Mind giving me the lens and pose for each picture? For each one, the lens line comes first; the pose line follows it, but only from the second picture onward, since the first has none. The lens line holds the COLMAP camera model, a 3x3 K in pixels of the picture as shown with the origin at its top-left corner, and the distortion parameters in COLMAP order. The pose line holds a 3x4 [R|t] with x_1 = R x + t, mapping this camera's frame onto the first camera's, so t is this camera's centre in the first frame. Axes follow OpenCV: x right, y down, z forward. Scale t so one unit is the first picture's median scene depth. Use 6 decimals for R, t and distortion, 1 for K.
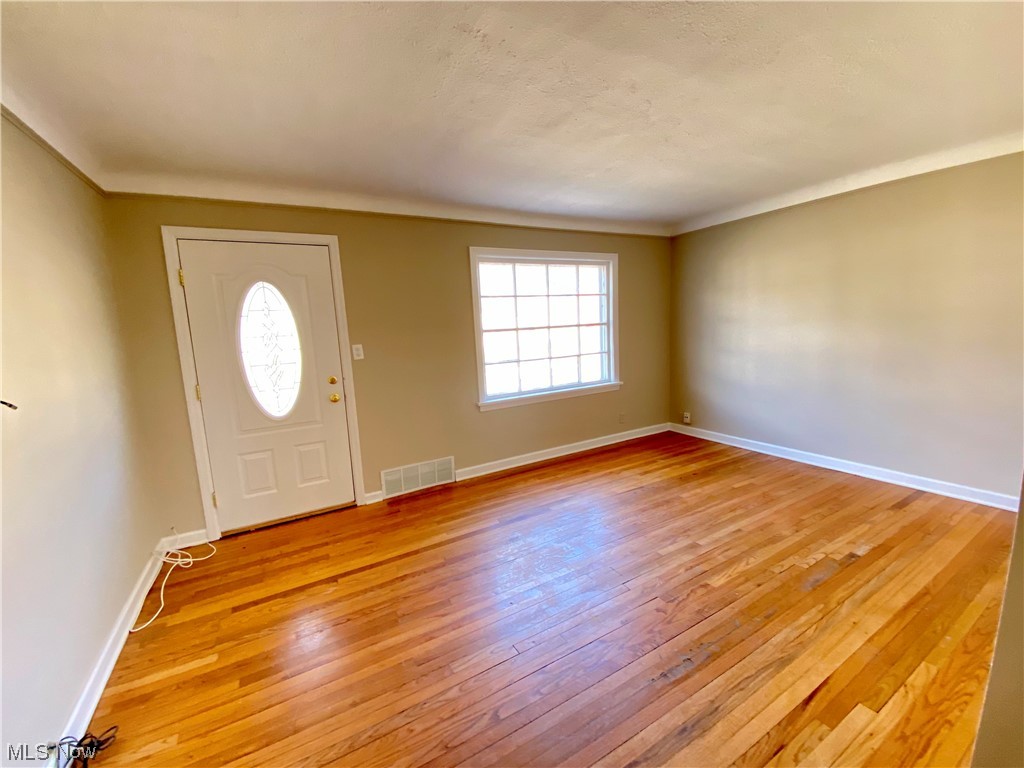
lens RADIAL K [[413.6, 0, 508.9], [0, 413.6, 382.9], [0, 0, 1]] dist [0.030214, -0.022686]
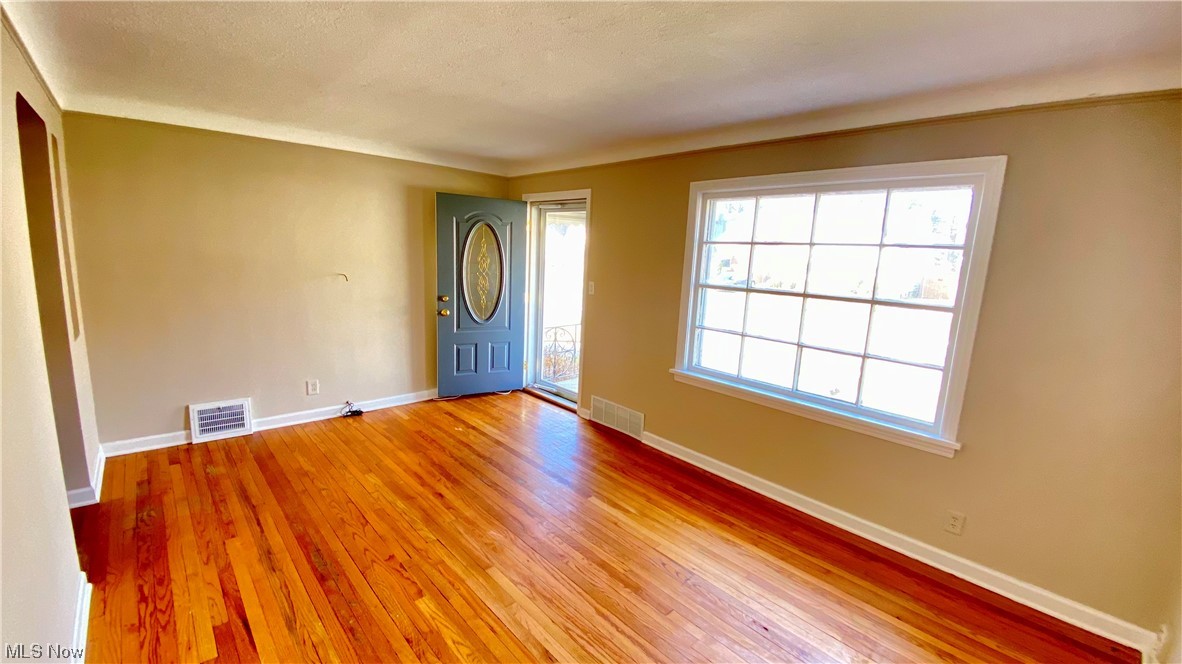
lens RADIAL K [[478.9, 0, 586.8], [0, 478.9, 329.6], [0, 0, 1]] dist [0.036615, -0.025748]
pose [[0.220702, 0.220208, -0.950158, 0.926076], [-0.187167, 0.965636, 0.180320, -0.199528], [0.957214, 0.138041, 0.254333, 0.664893]]
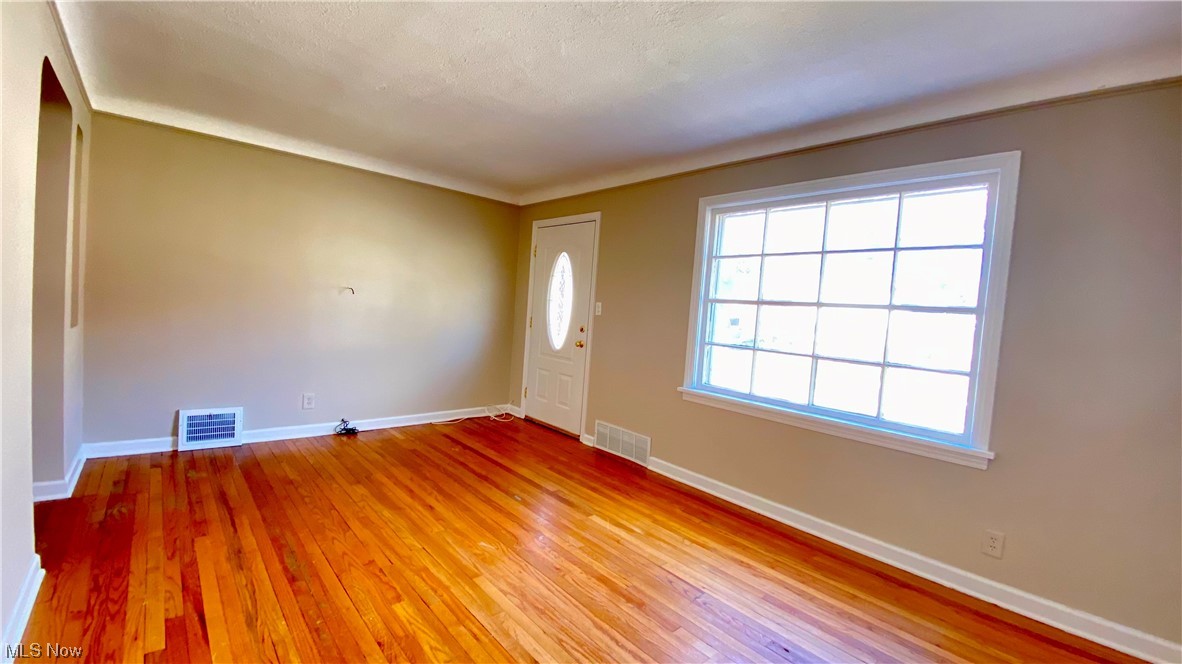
lens RADIAL K [[478.9, 0, 586.8], [0, 478.9, 329.6], [0, 0, 1]] dist [0.036615, -0.025748]
pose [[0.200864, 0.107971, -0.973651, 0.916389], [-0.211715, 0.975203, 0.064467, -0.096002], [0.956468, 0.193187, 0.218742, 0.693011]]
